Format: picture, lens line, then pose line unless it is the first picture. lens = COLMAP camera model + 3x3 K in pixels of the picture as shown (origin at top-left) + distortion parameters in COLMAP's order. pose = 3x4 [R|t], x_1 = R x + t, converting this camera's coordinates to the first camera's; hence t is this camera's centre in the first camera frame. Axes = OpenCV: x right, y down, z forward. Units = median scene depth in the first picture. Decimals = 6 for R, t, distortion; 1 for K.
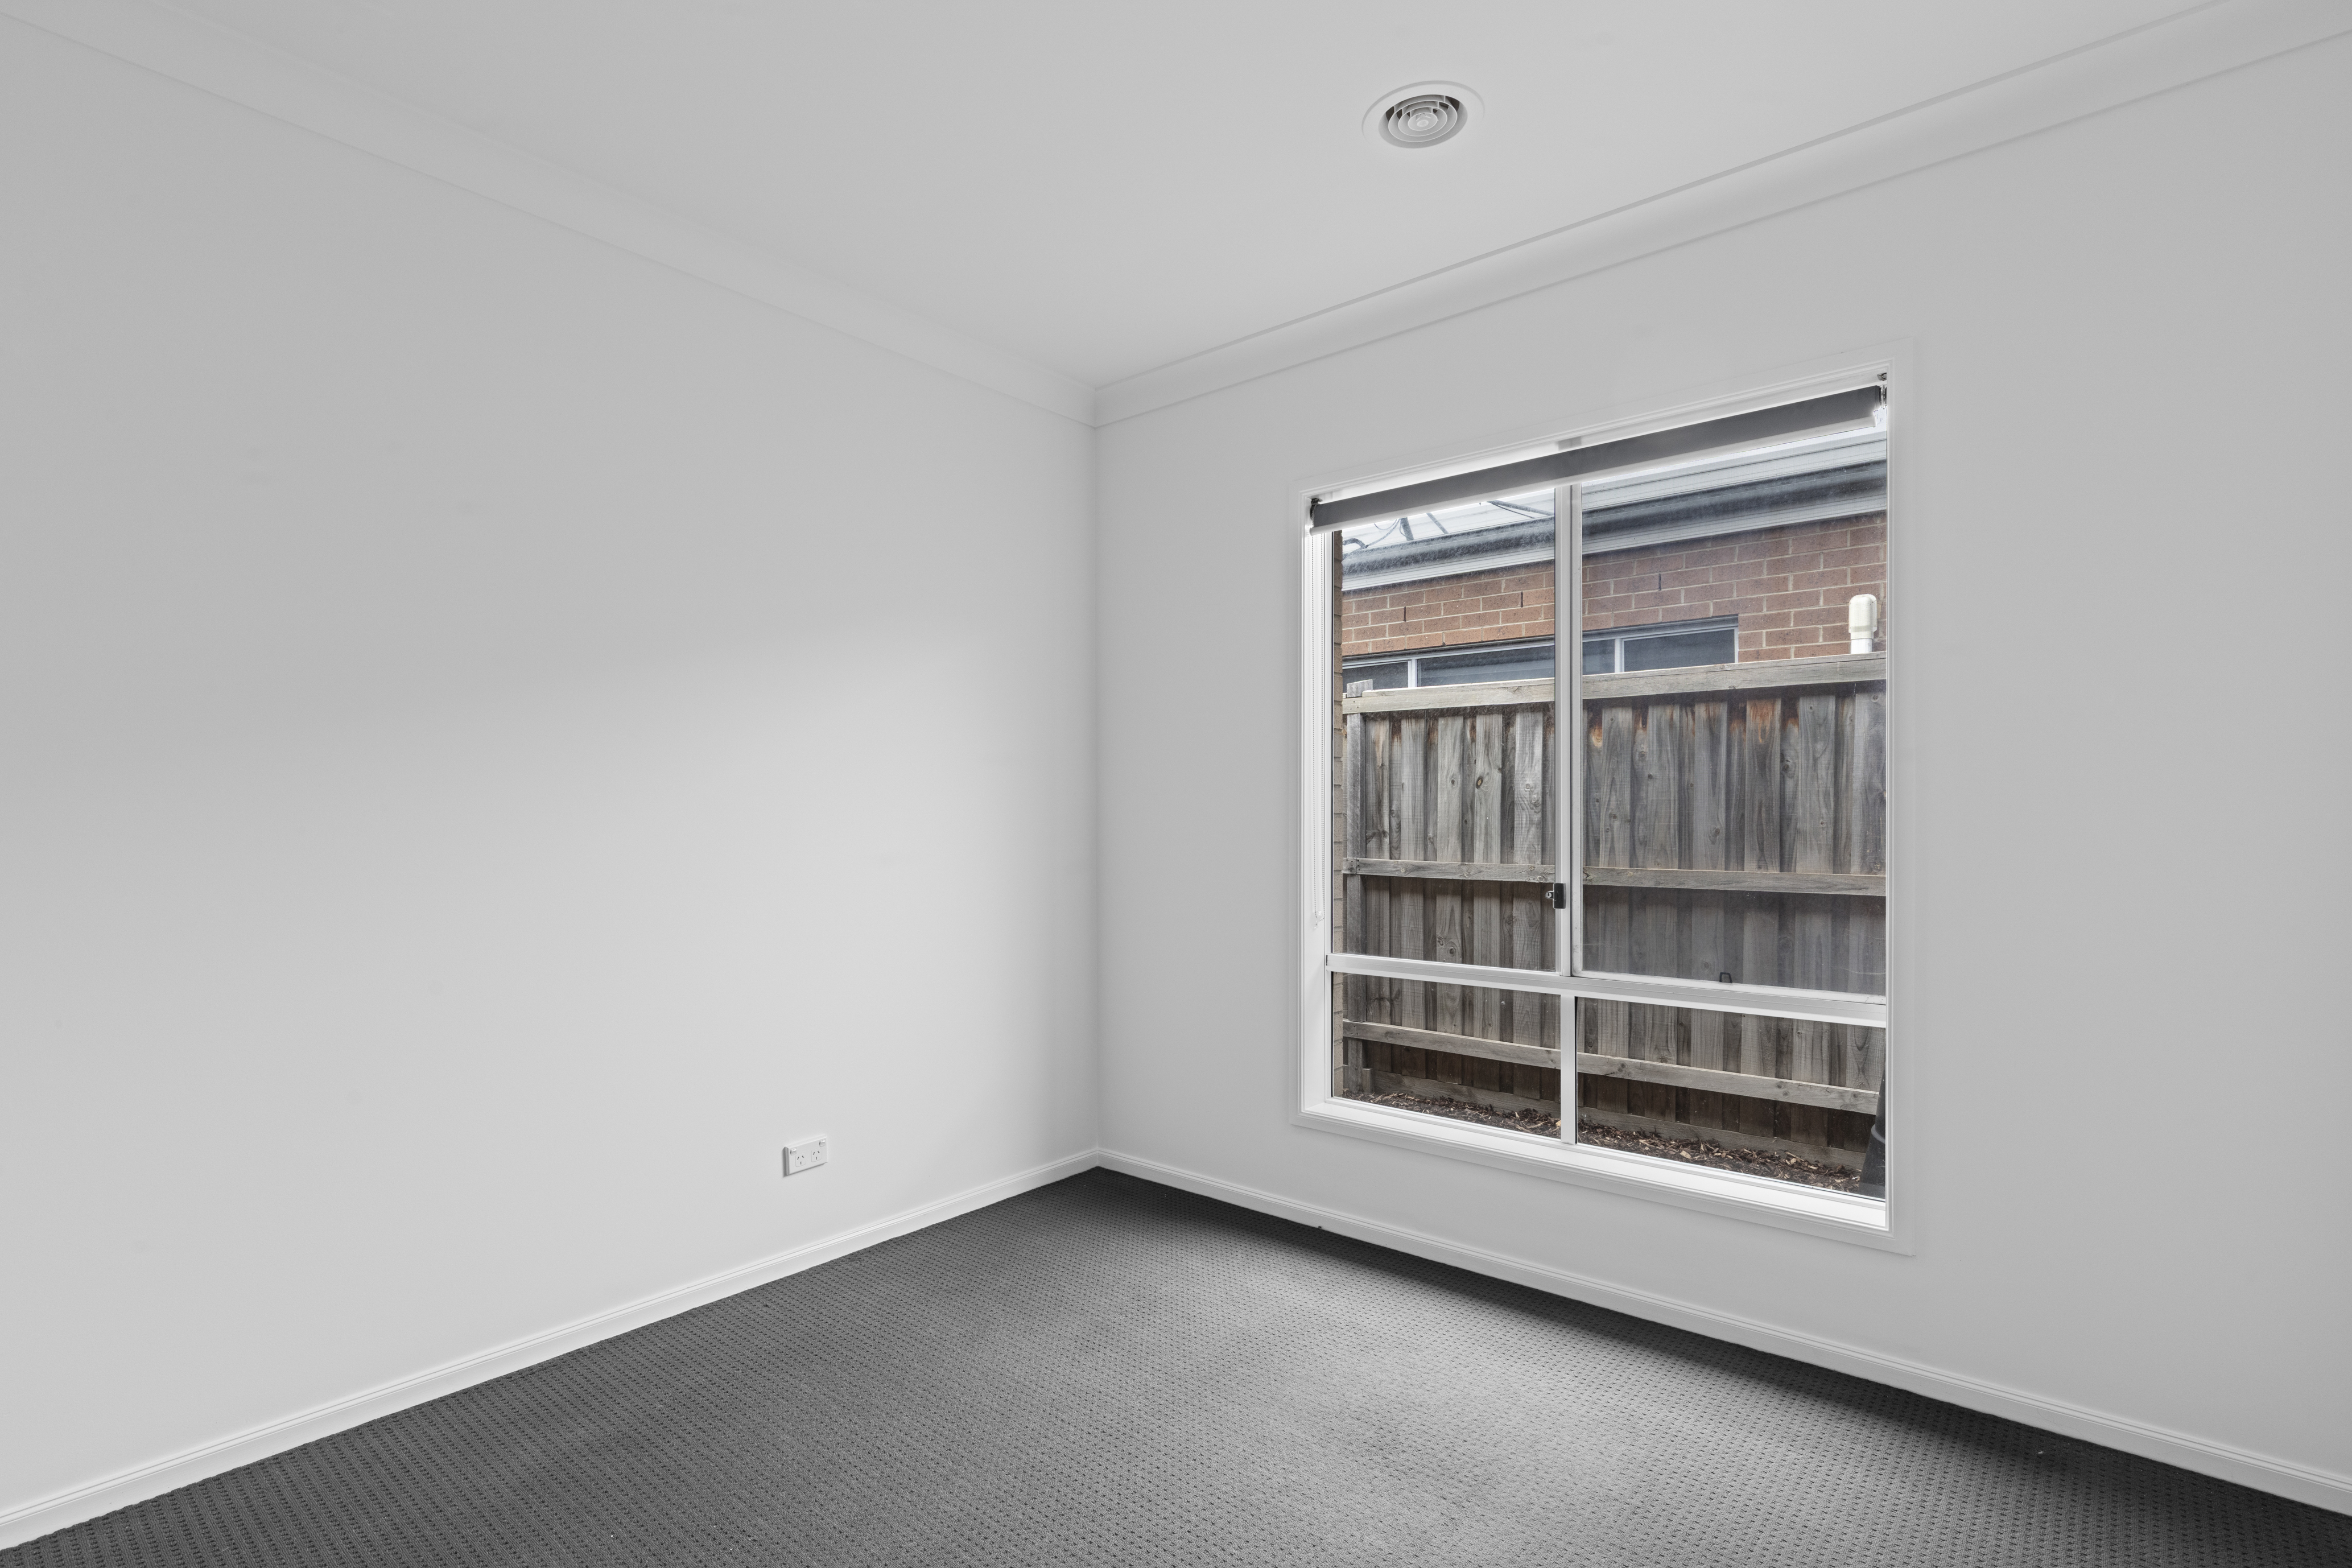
lens RADIAL K [[1091.9, 0, 1222.5], [0, 1091.9, 821.4], [0, 0, 1]] dist [-0.002167, -0.000281]
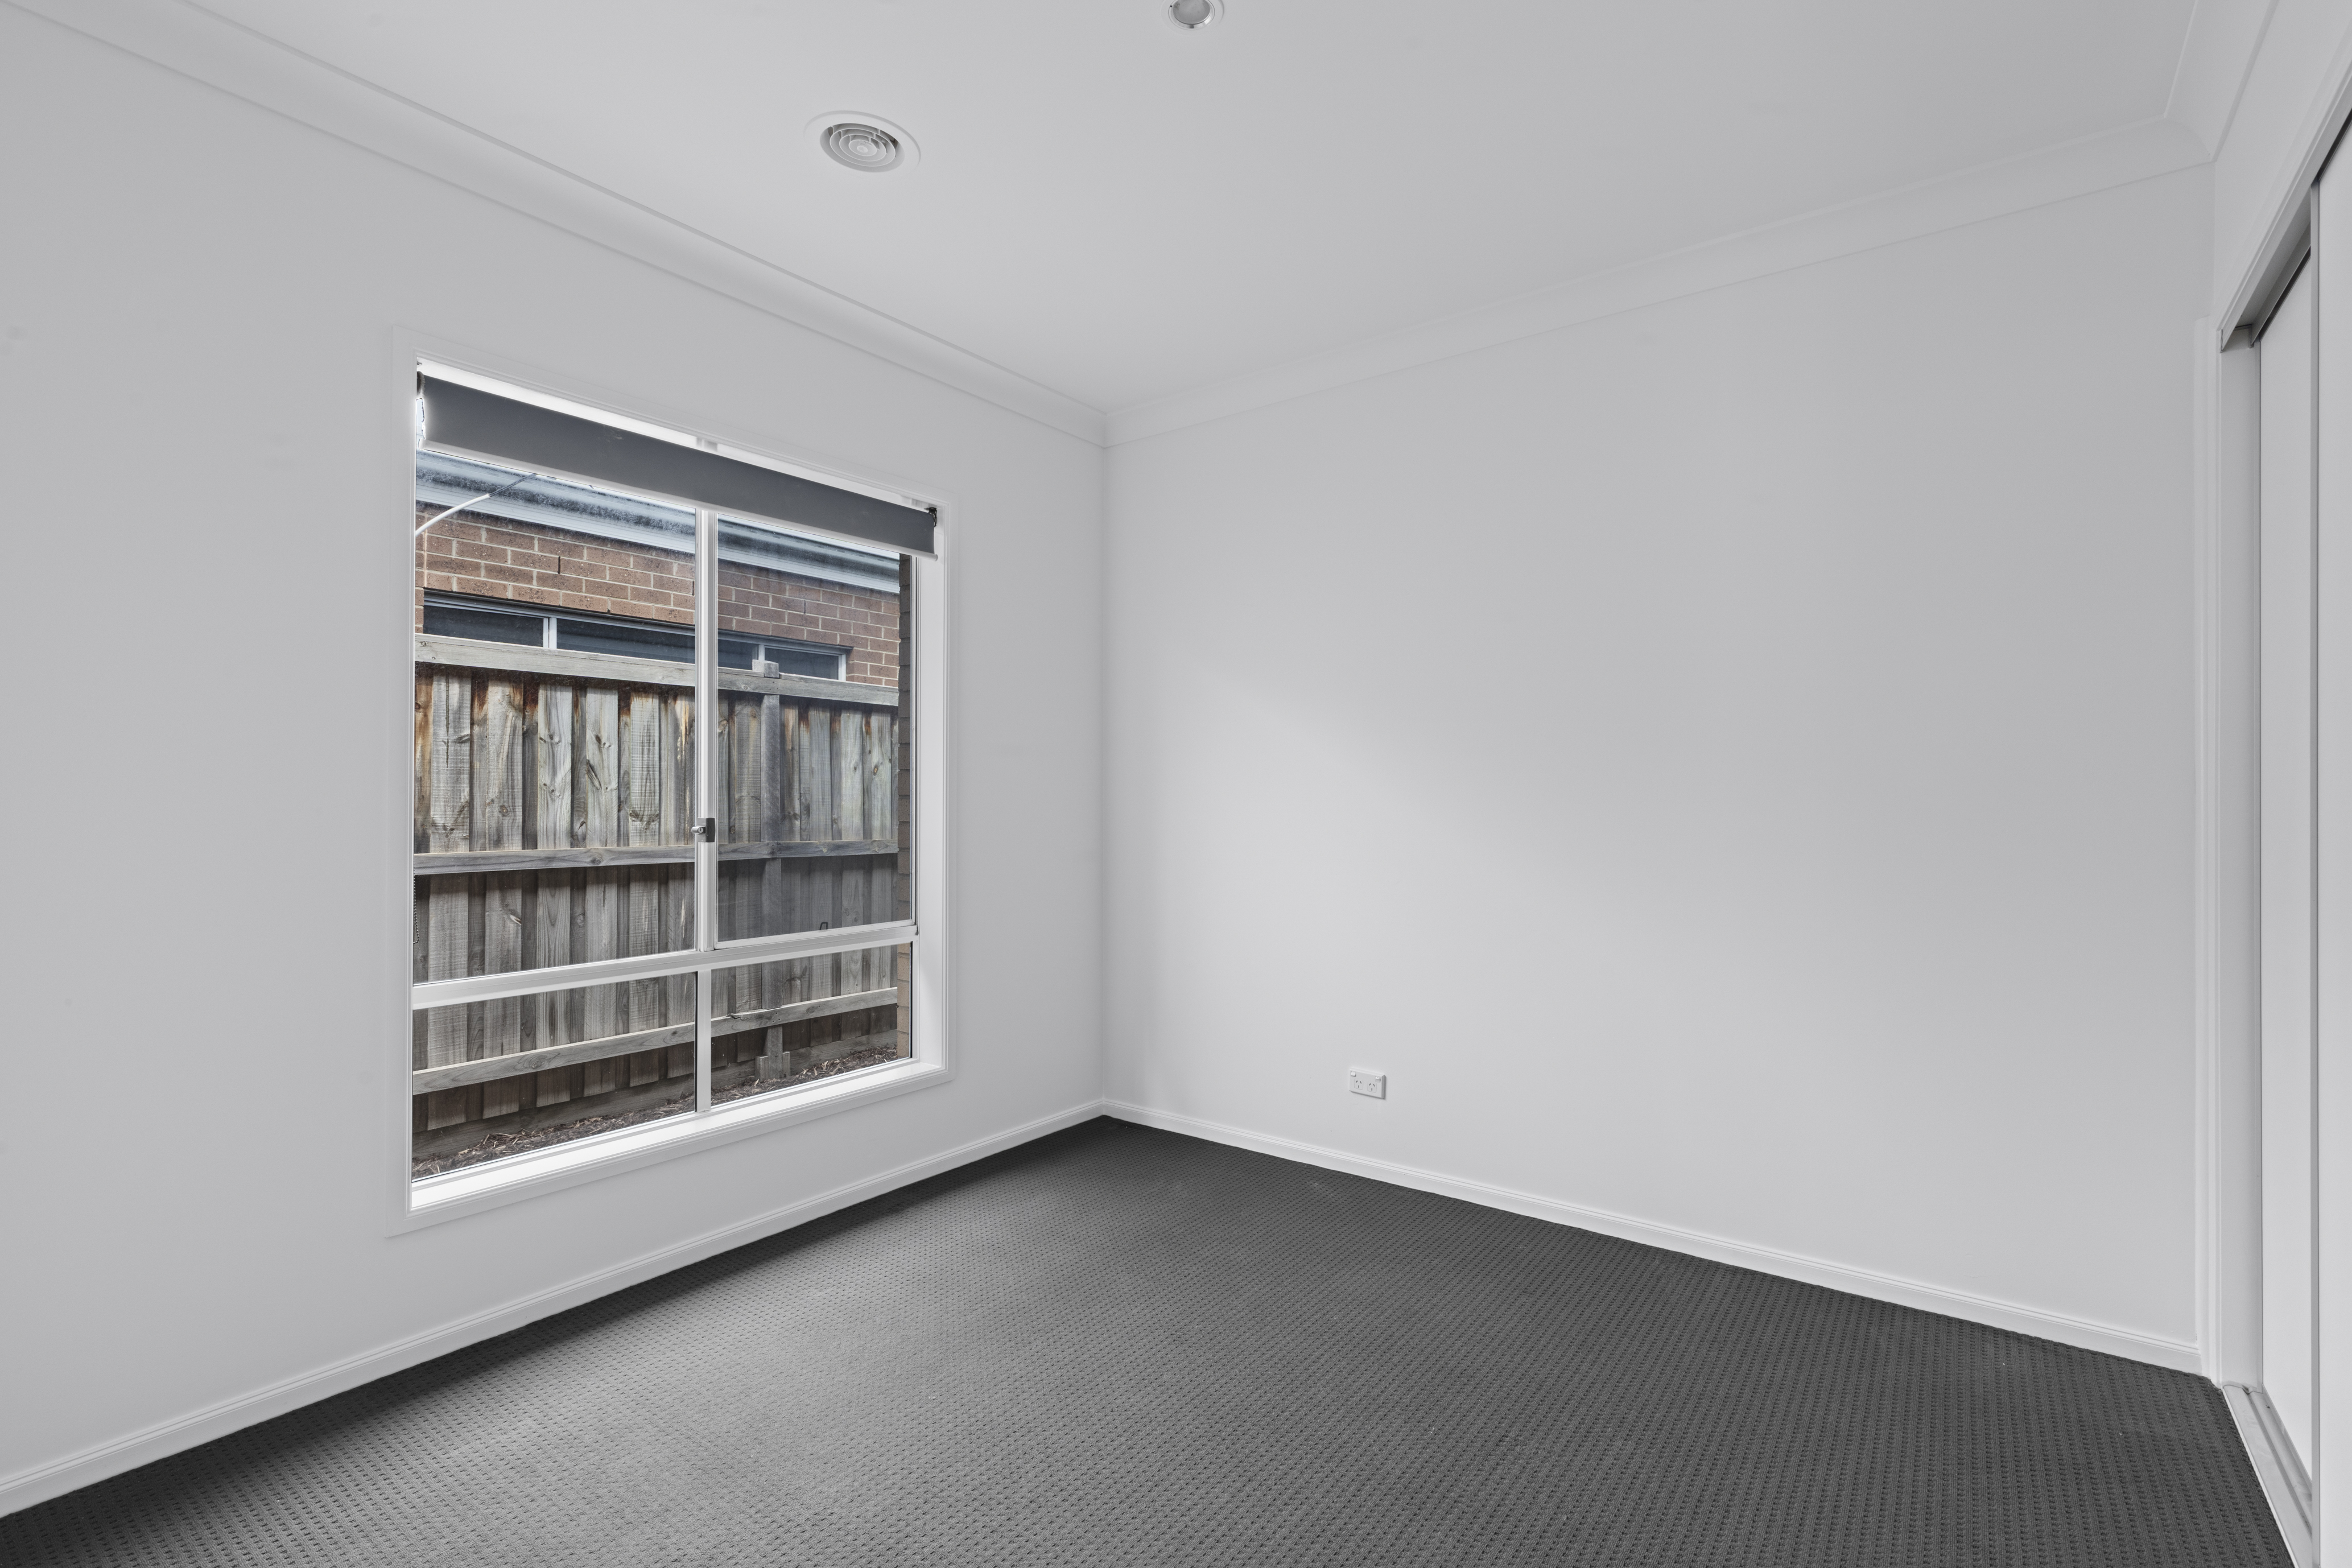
lens RADIAL K [[1075.7, 0, 1184.6], [0, 1075.7, 793.3], [0, 0, 1]] dist [0.001794, 0.000580]
pose [[-0.042106, 0.007672, 0.999084, -0.849012], [0.006108, 0.999954, -0.007421, -0.000639], [-0.999094, 0.005790, -0.042151, 0.659566]]
